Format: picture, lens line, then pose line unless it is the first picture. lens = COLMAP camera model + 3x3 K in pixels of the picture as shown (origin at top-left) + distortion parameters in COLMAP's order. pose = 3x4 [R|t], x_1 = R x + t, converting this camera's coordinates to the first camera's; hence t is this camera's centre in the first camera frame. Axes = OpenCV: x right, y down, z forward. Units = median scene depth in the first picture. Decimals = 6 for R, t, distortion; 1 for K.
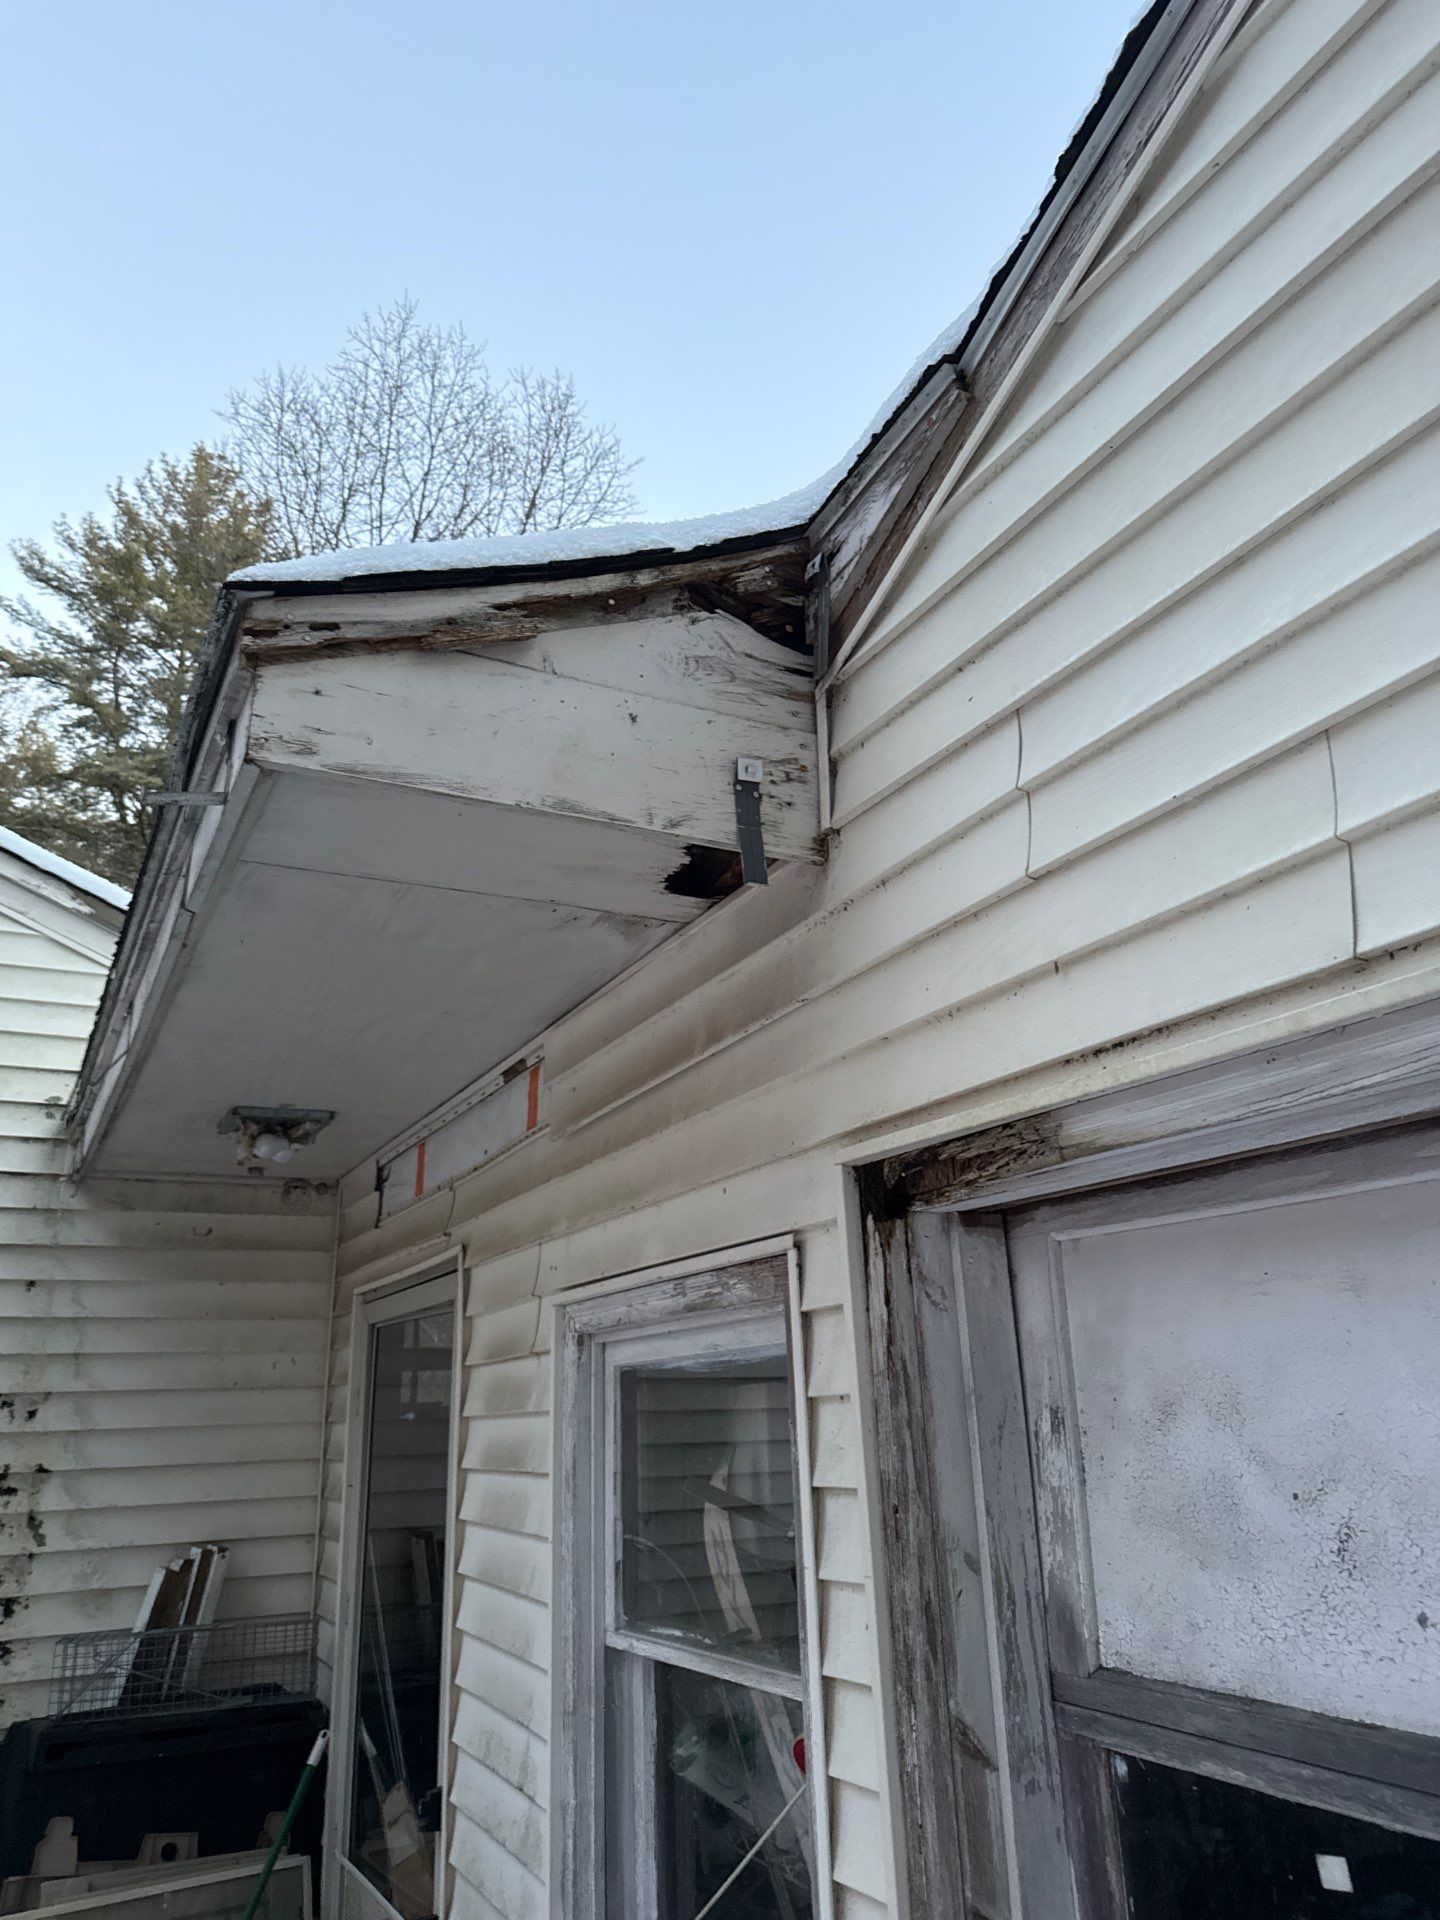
lens RADIAL K [[1289.7, 0, 720.0], [0, 1289.7, 960.0], [0, 0, 1]] dist [0.002351, -0.003126]
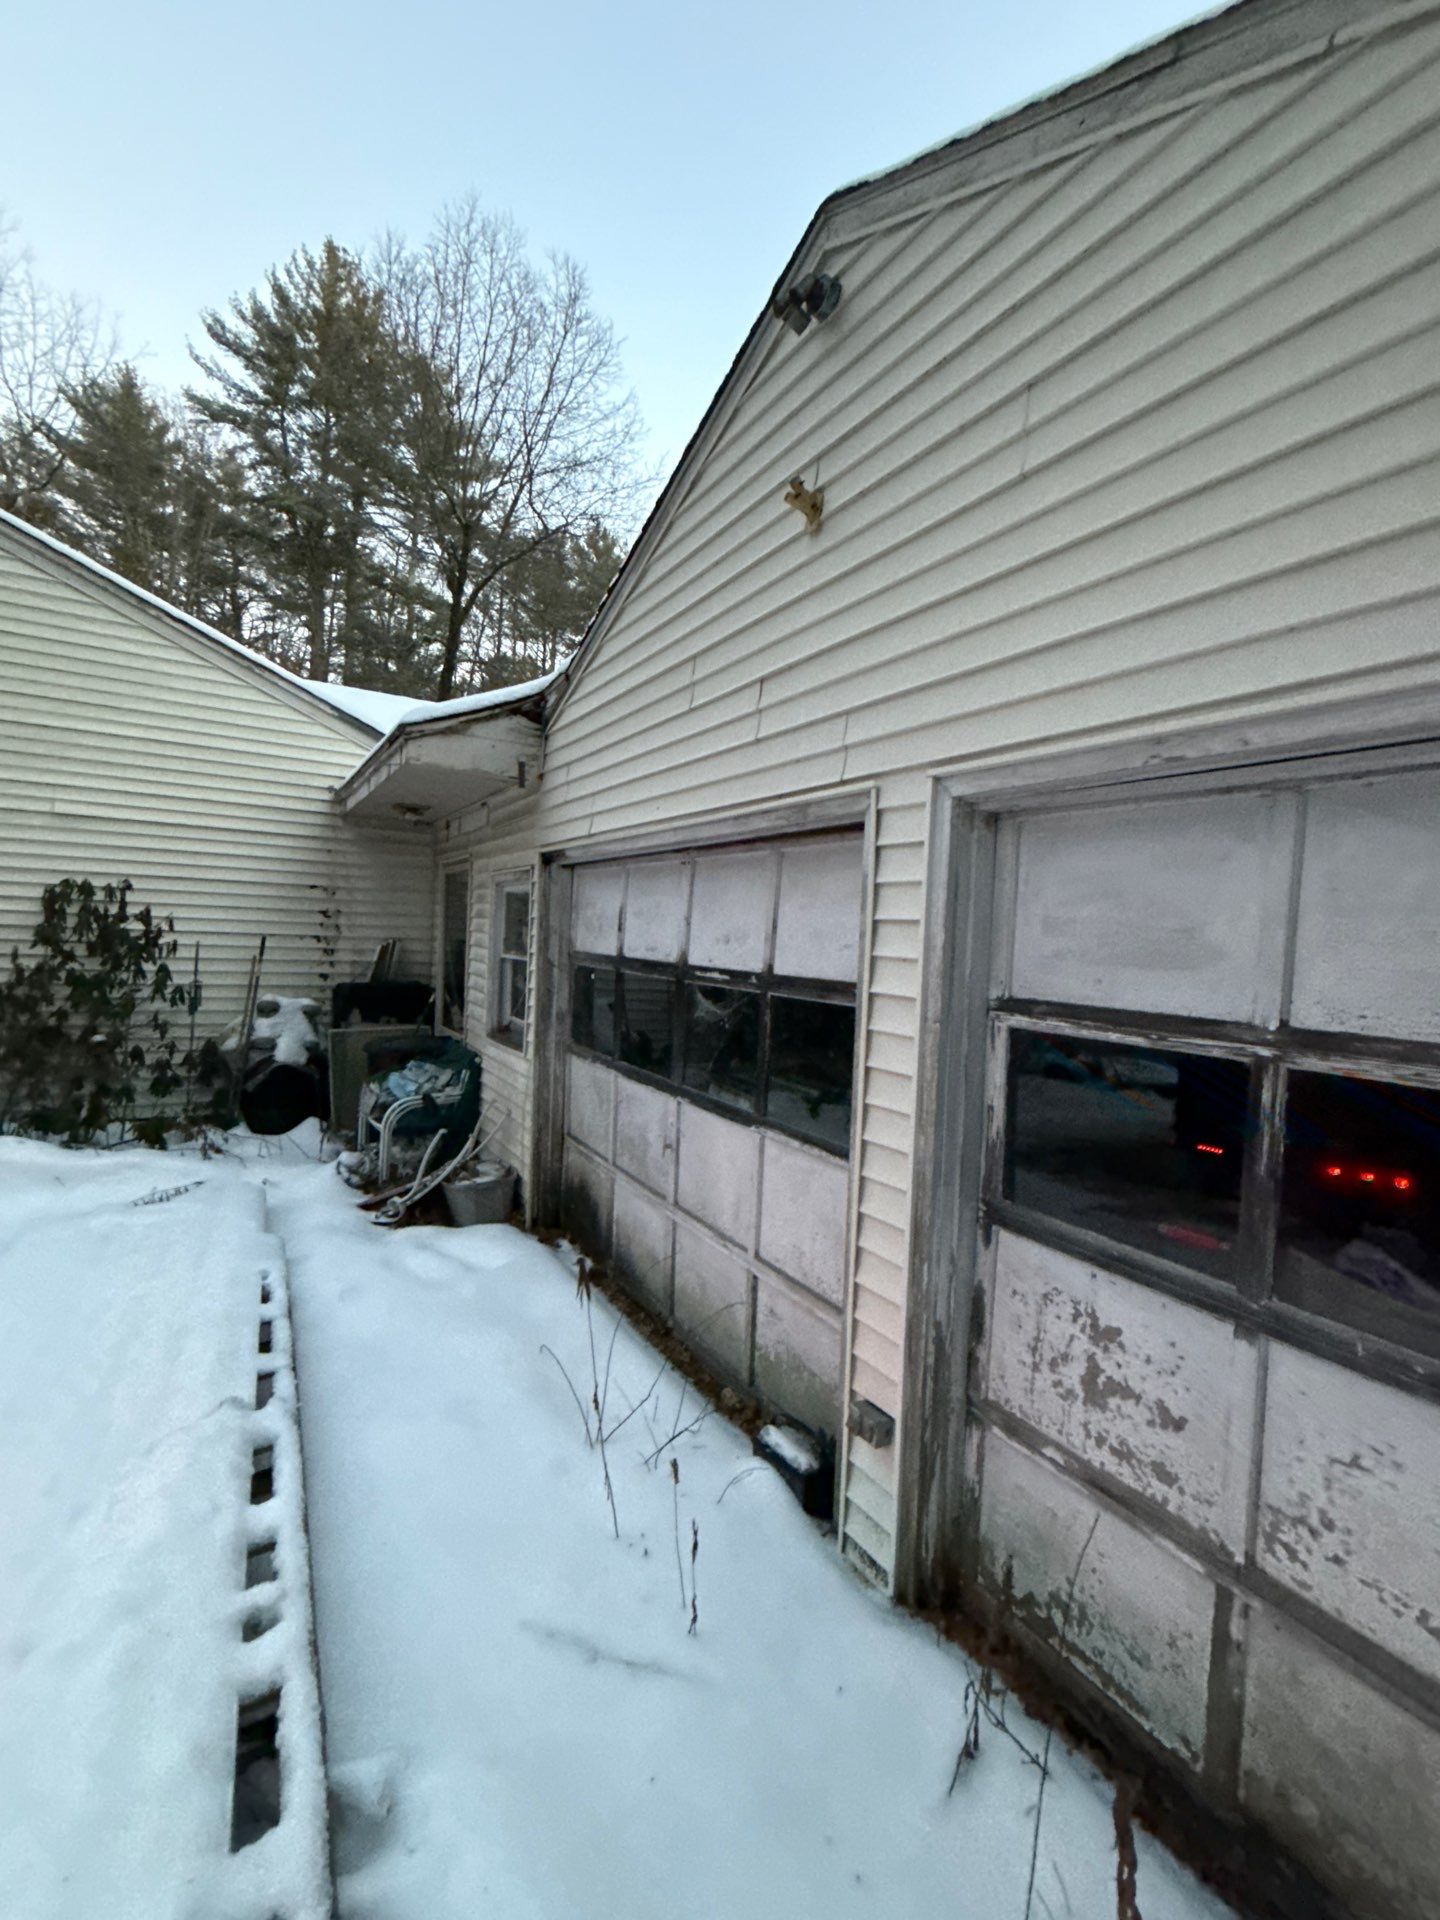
lens RADIAL K [[860.8, 0, 720.0], [0, 860.8, 960.0], [0, 0, 1]] dist [-0.012631, 0.000334]
pose [[0.996380, 0.077873, 0.034102, 0.293793], [-0.084912, 0.931115, 0.354703, -0.276269], [-0.004131, -0.356315, 0.934357, -0.884866]]
